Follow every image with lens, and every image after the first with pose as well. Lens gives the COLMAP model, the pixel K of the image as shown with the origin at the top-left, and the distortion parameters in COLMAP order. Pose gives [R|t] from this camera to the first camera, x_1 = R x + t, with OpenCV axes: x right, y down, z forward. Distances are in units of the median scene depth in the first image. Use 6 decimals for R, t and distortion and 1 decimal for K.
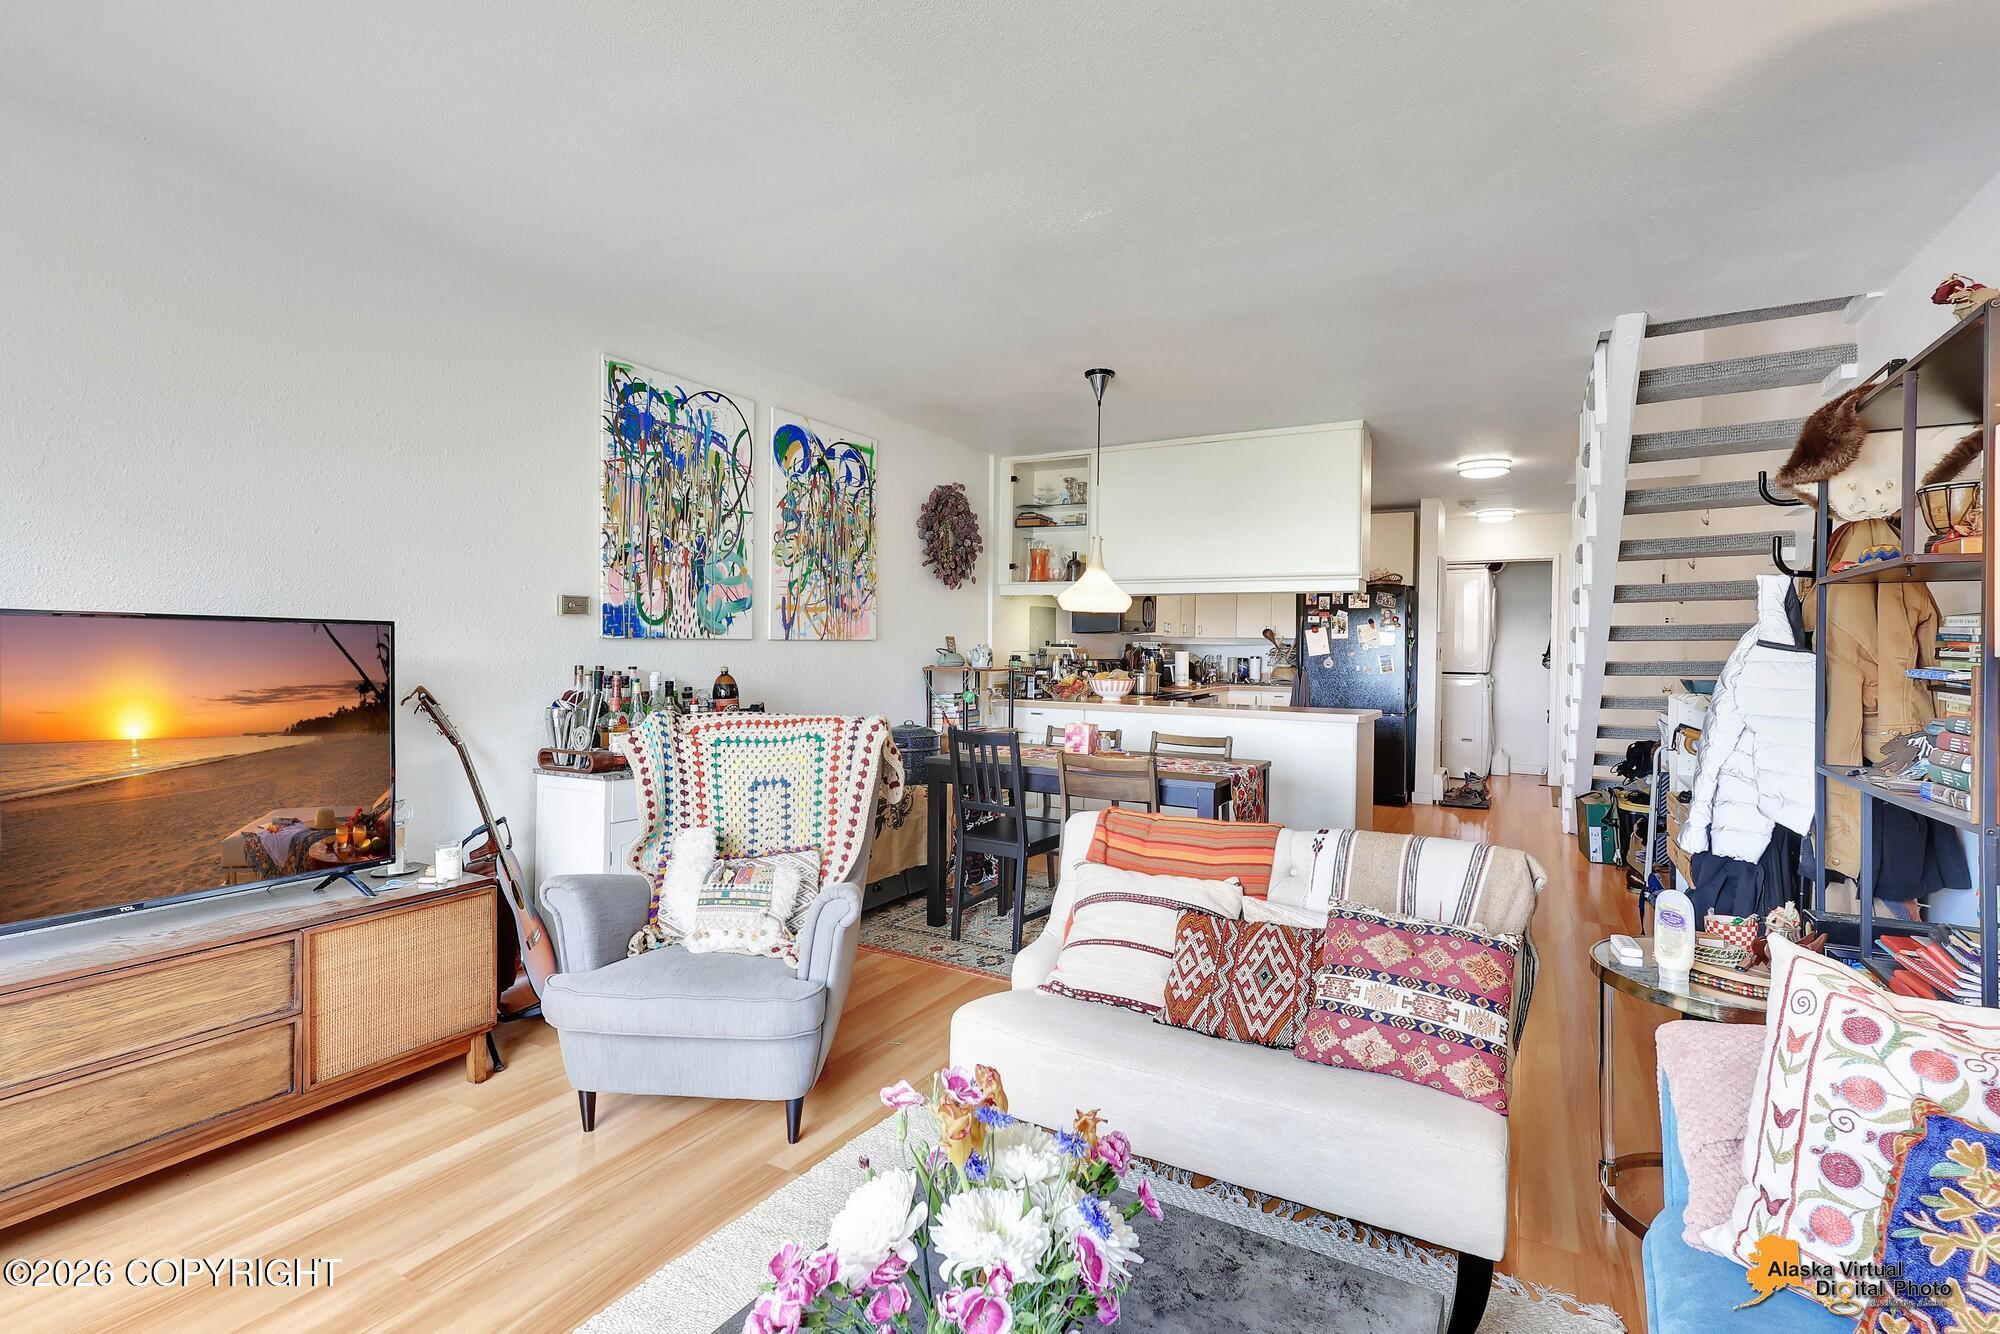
lens RADIAL K [[926.9, 0, 999.9], [0, 926.9, 644.8], [0, 0, 1]] dist [-0.001019, 0.000610]
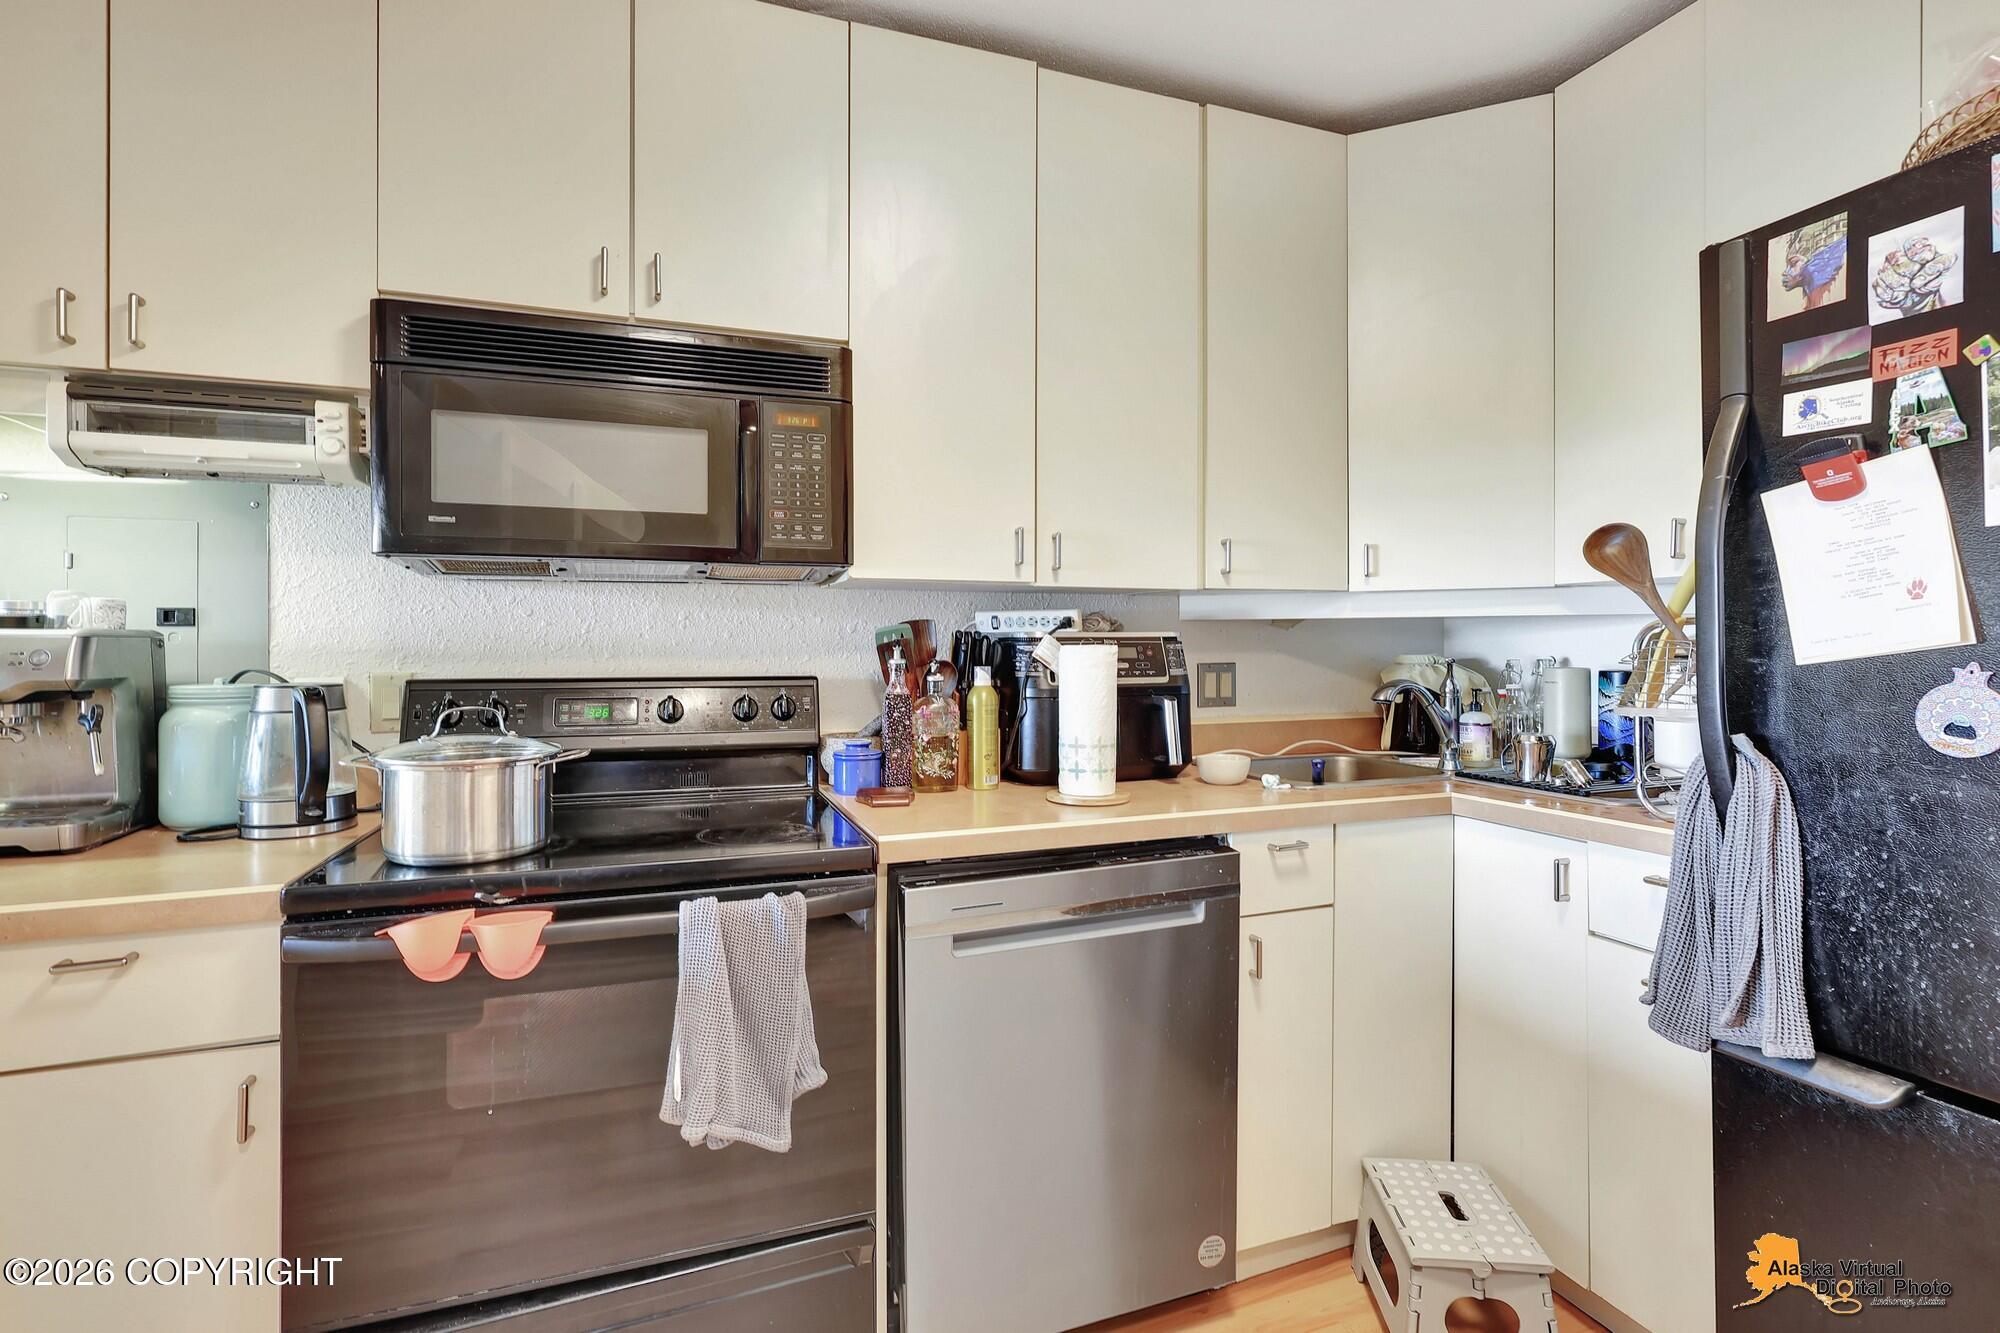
lens RADIAL K [[926.9, 0, 999.9], [0, 926.9, 644.3], [0, 0, 1]] dist [-0.001019, 0.000610]
pose [[0.758335, -0.014223, -0.651710, 0.658550], [0.009856, 0.999898, -0.010352, 0.018629], [0.651790, 0.001427, 0.758398, 1.591313]]
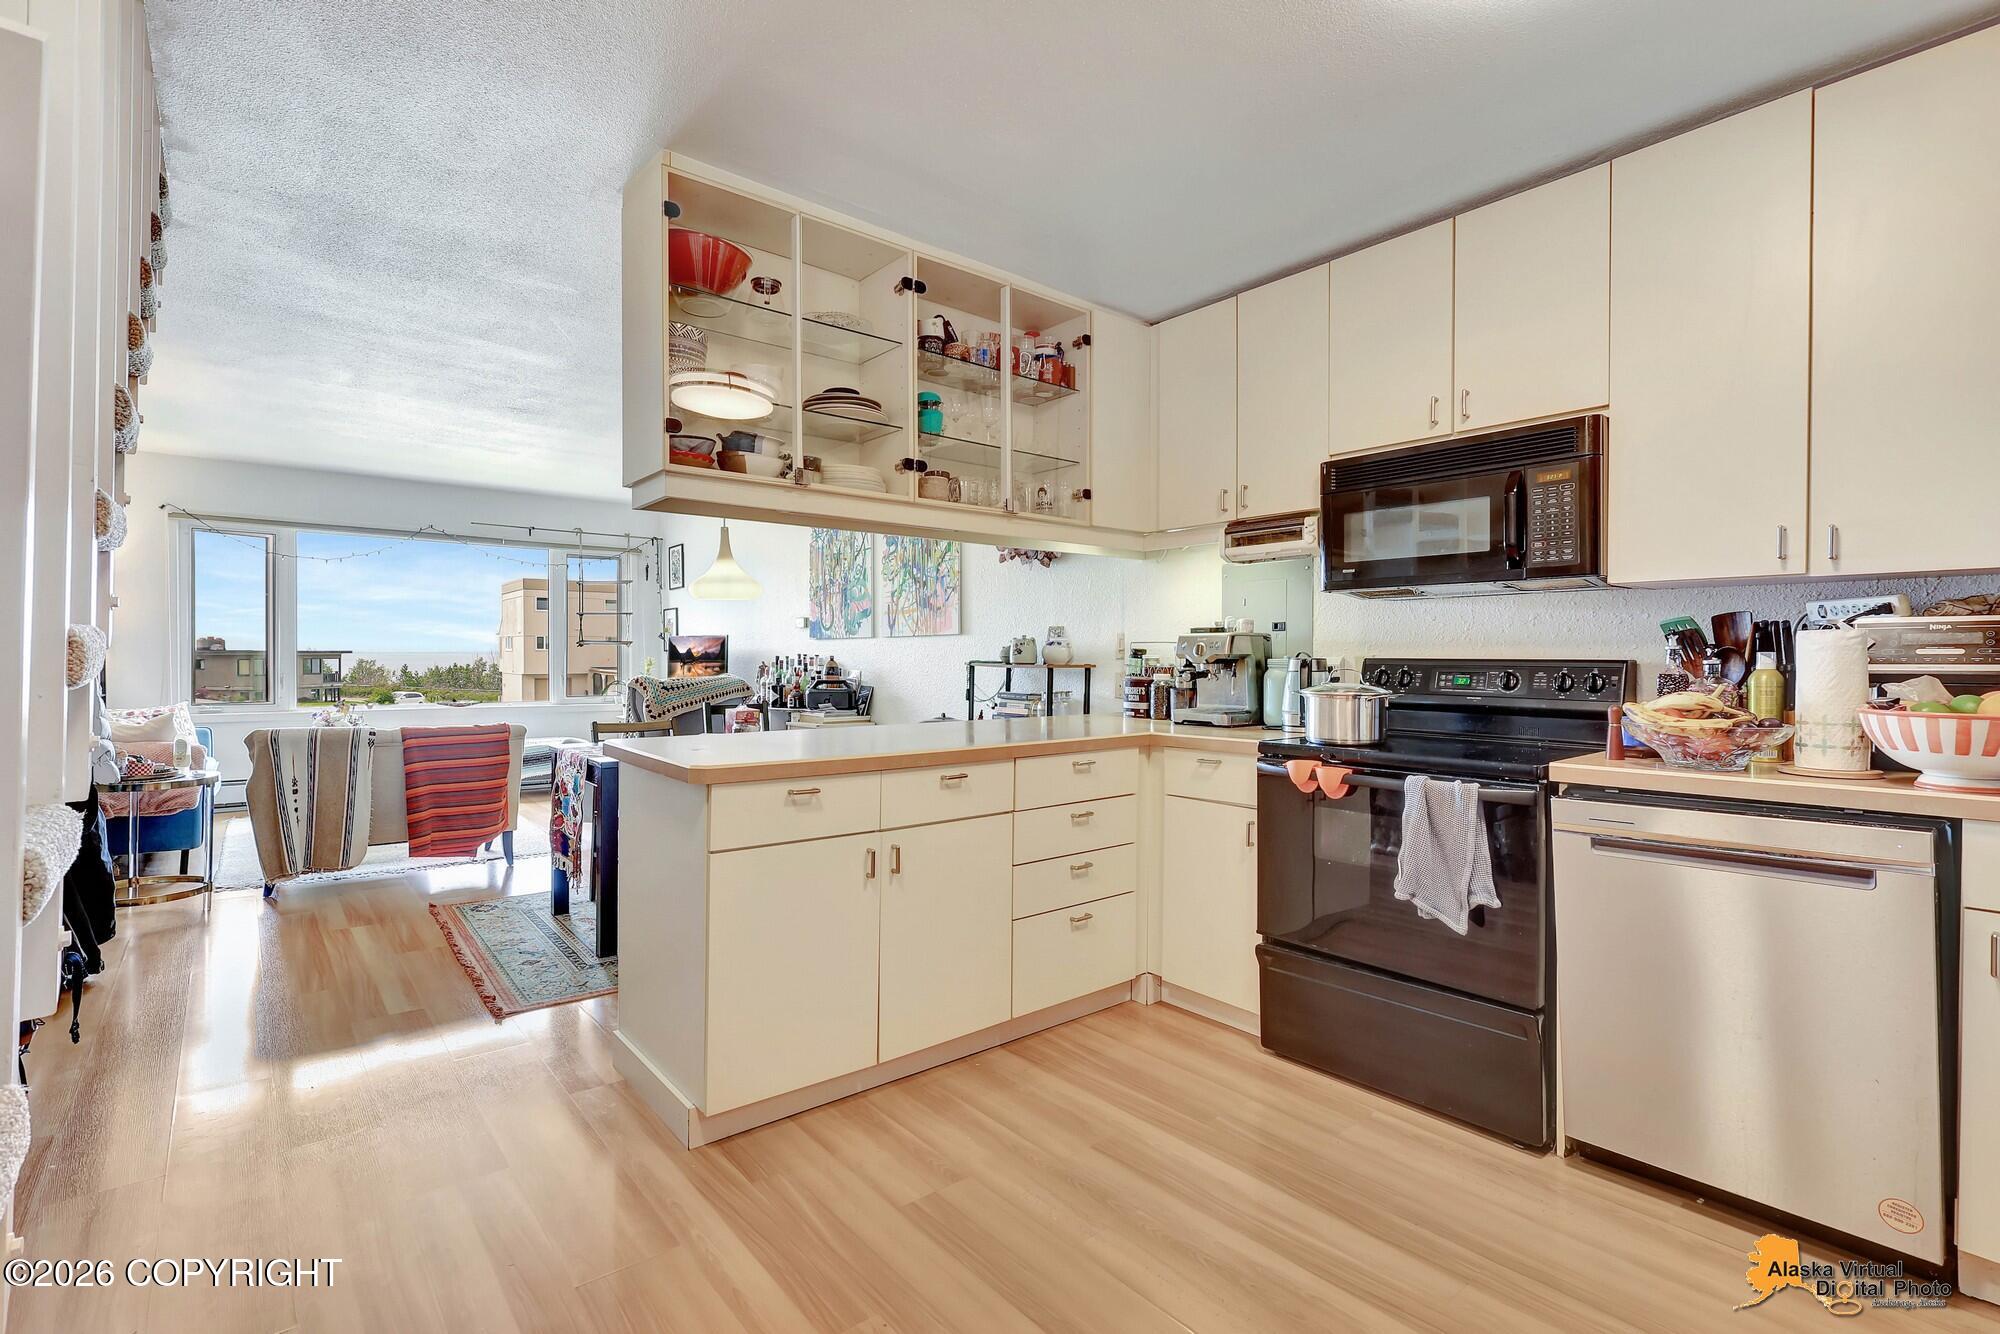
lens RADIAL K [[924.4, 0, 998.3], [0, 924.4, 663.1], [0, 0, 1]] dist [0.000981, 0.000402]
pose [[-0.353915, -0.004701, -0.935266, 1.011696], [-0.006841, 0.999974, -0.002438, 0.036702], [0.935253, 0.005535, -0.353938, 1.731509]]
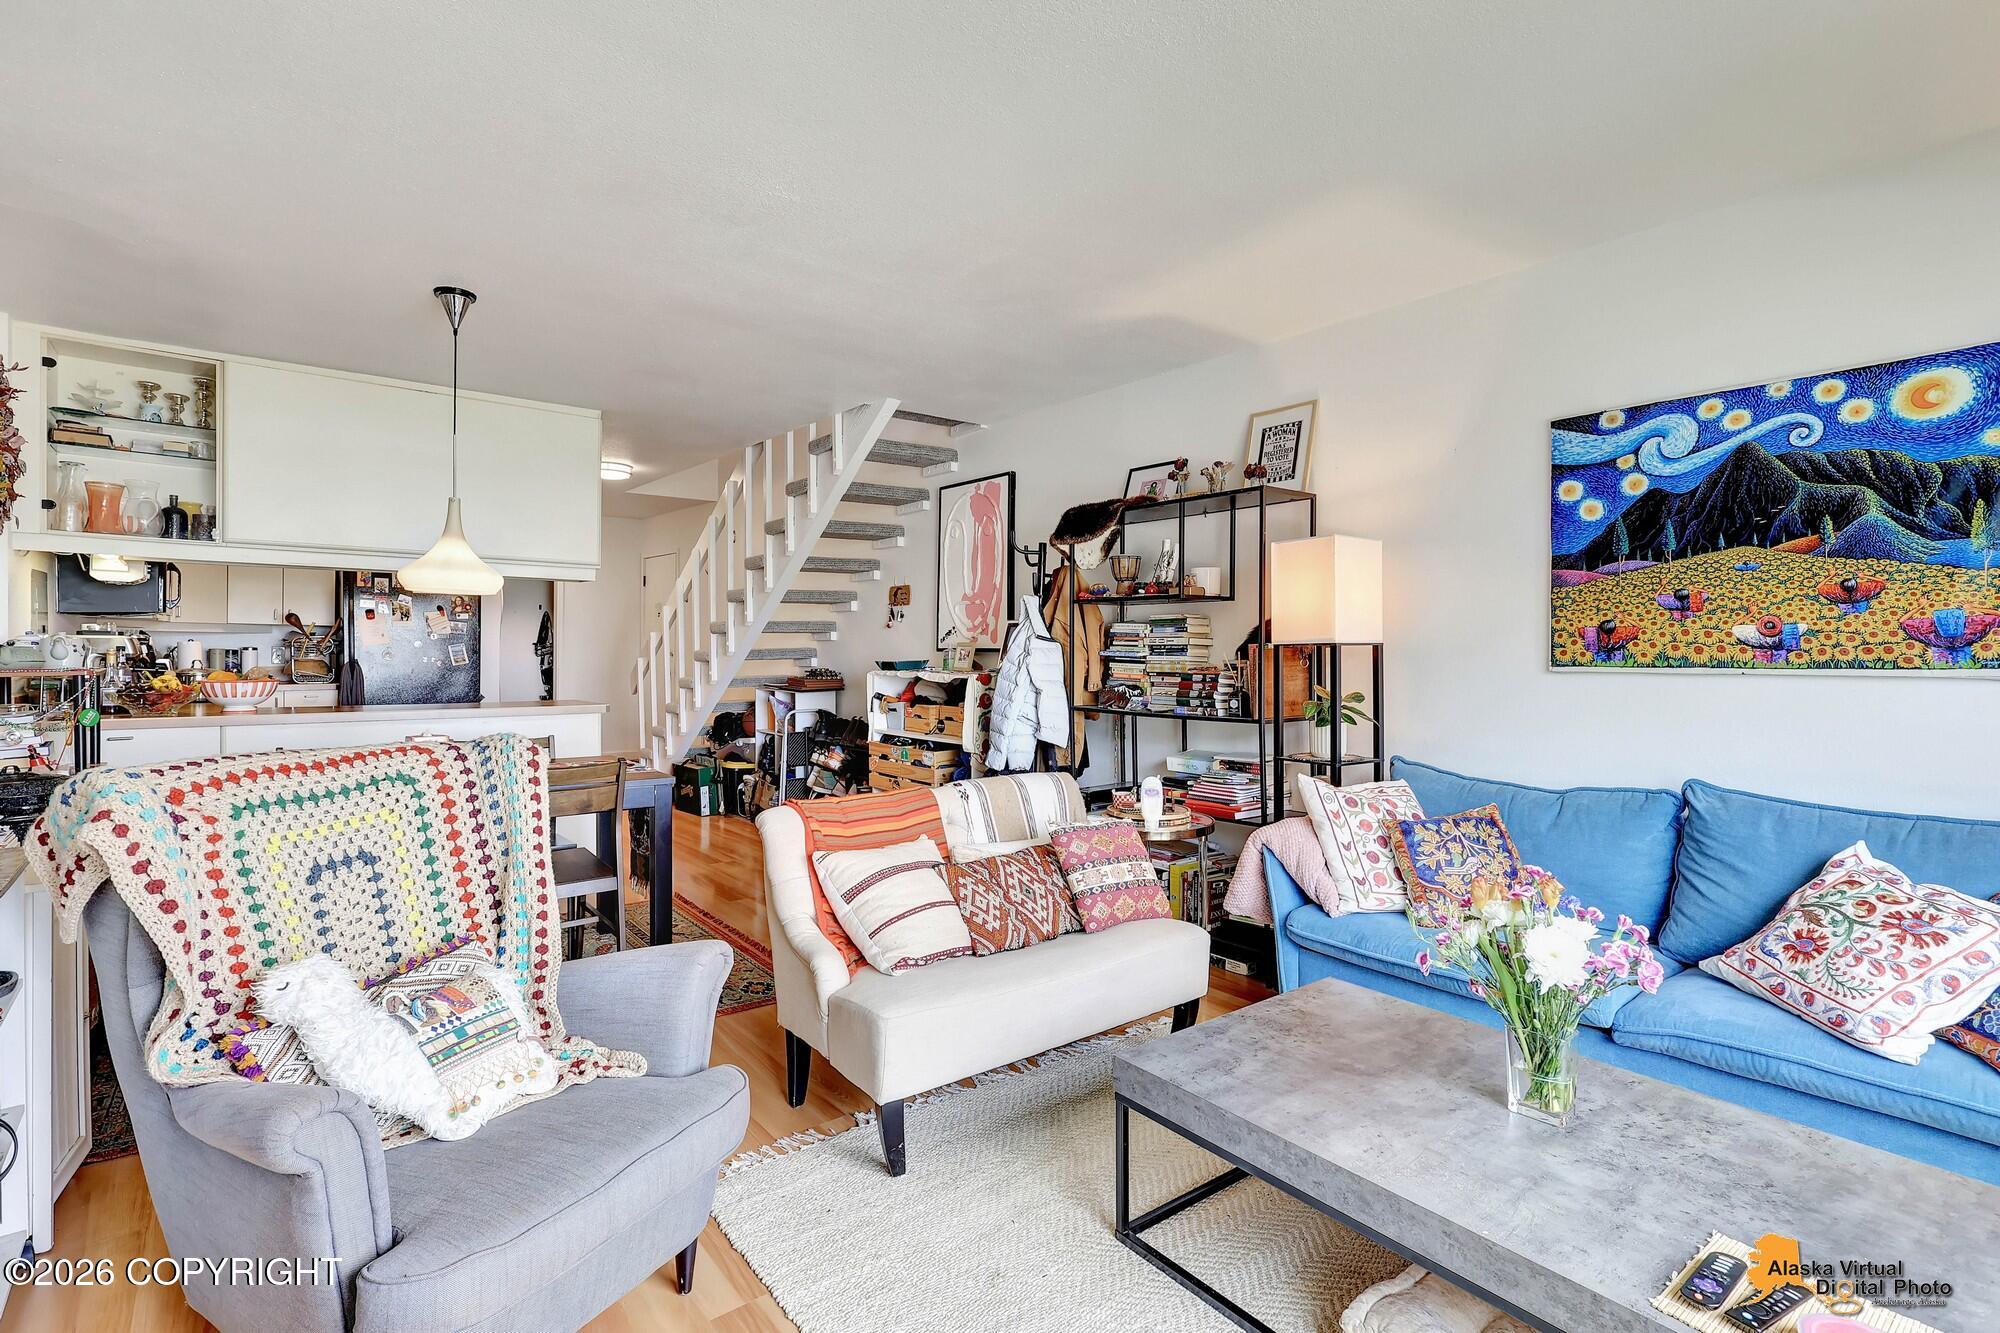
lens RADIAL K [[931.6, 0, 995.4], [0, 931.6, 650.4], [0, 0, 1]] dist [0.001399, -0.000072]
pose [[0.382259, -0.012123, 0.923976, -0.461840], [-0.005759, 0.999863, 0.015501, -0.001631], [-0.924037, -0.011246, 0.382137, 0.266137]]
